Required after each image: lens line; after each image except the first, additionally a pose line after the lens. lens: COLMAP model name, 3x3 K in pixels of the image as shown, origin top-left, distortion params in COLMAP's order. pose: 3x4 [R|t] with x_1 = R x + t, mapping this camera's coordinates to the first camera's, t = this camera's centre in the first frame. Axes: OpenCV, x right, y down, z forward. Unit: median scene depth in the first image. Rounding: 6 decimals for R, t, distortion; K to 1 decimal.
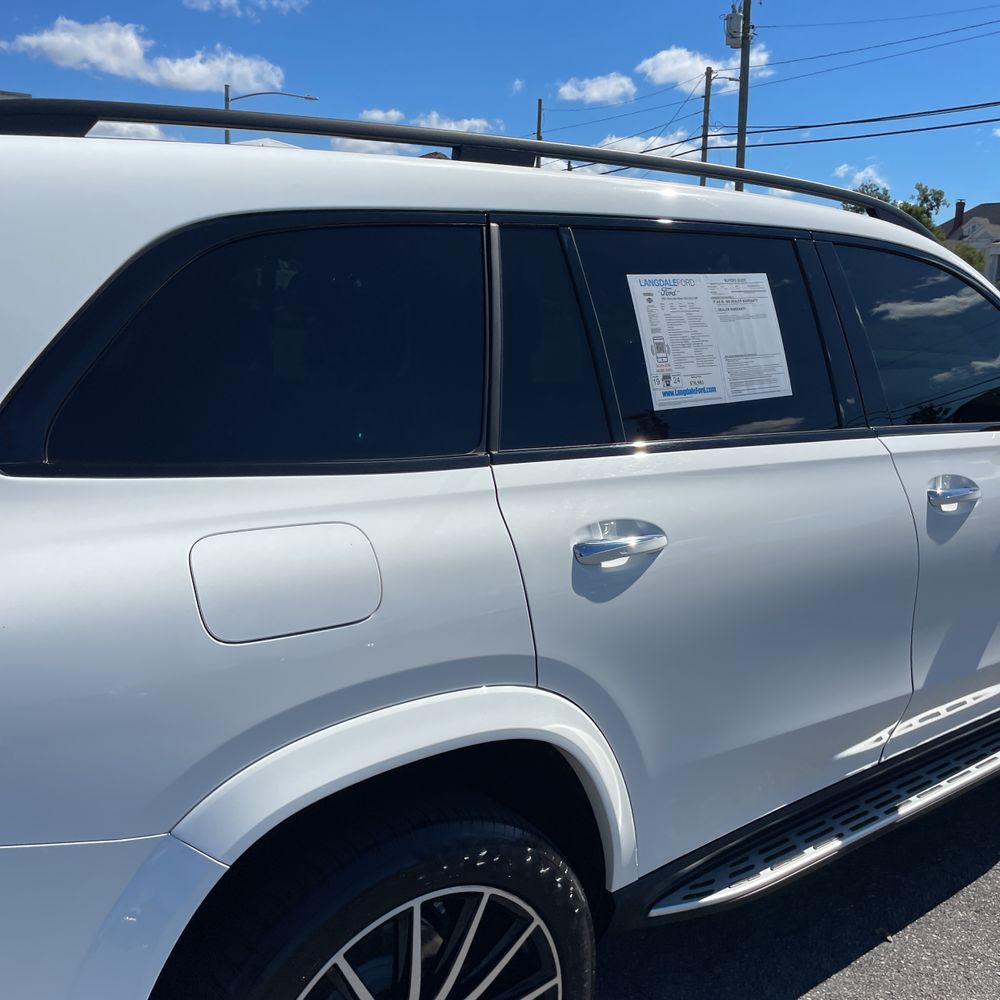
lens RADIAL K [[1017.9, 0, 498.7], [0, 1017.9, 477.1], [0, 0, 1]] dist [0.094946, -0.120539]
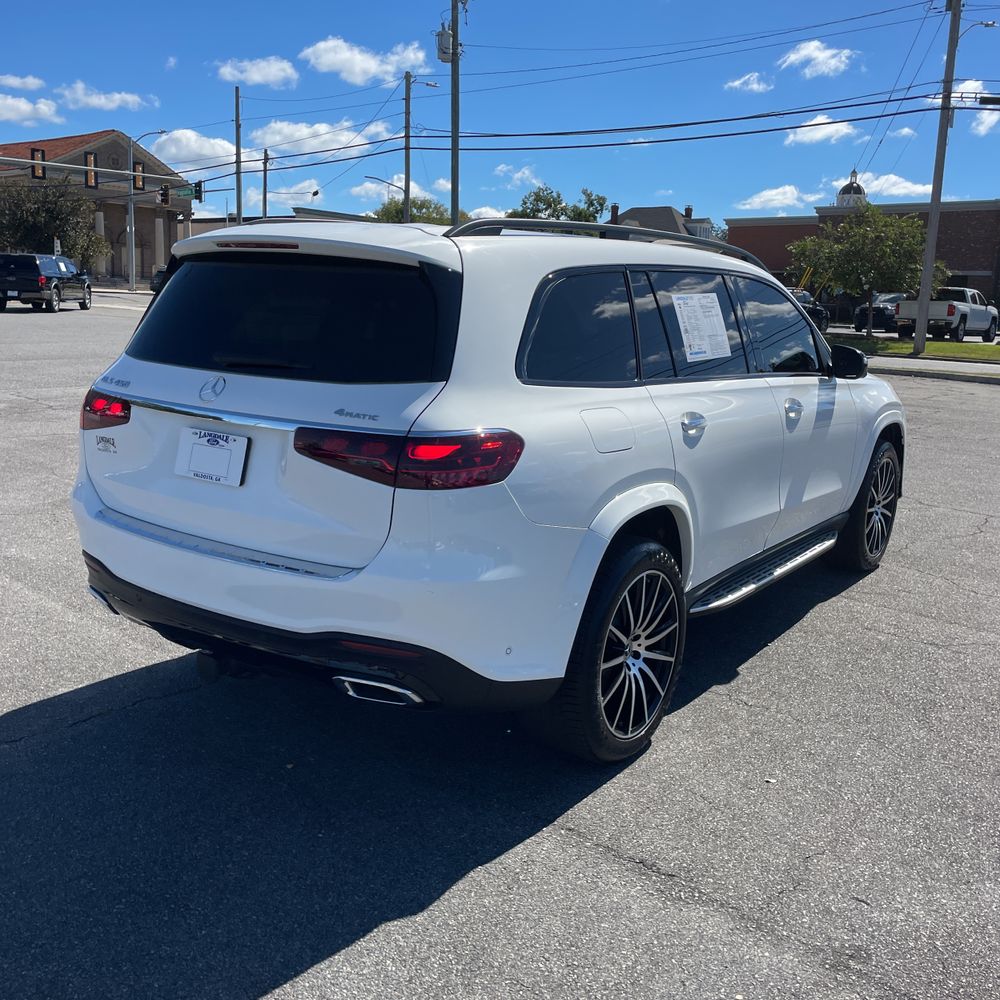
lens RADIAL K [[1017.9, 0, 498.7], [0, 1017.9, 477.1], [0, 0, 1]] dist [0.094946, -0.120539]
pose [[0.954687, -0.041811, 0.294659, -0.782222], [0.039030, 0.999121, 0.015314, 0.112716], [-0.295040, -0.003120, 0.955480, -0.796539]]
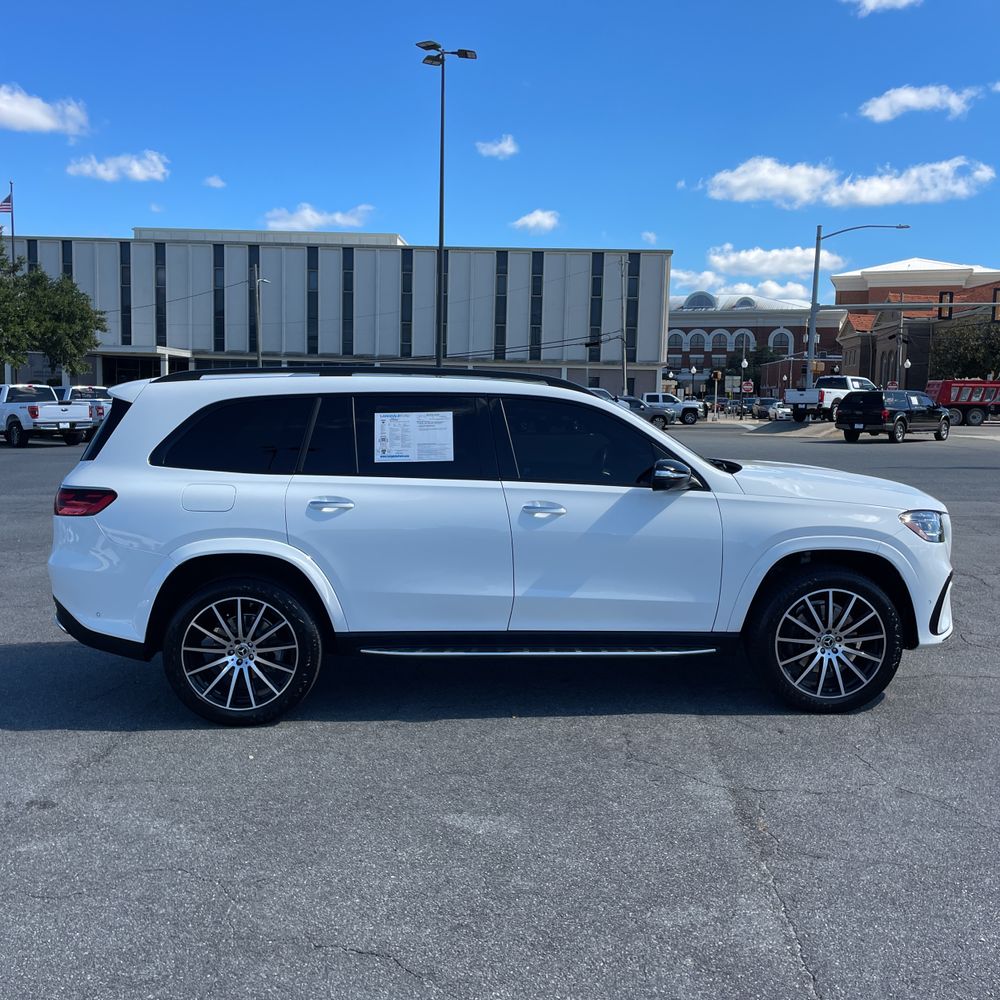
lens RADIAL K [[1017.9, 0, 498.7], [0, 1017.9, 477.1], [0, 0, 1]] dist [0.094946, -0.120539]
pose [[0.816936, 0.030340, -0.575930, 1.906149], [-0.096163, 0.991802, -0.084155, 0.164027], [0.568655, 0.124133, 0.813156, -0.976645]]
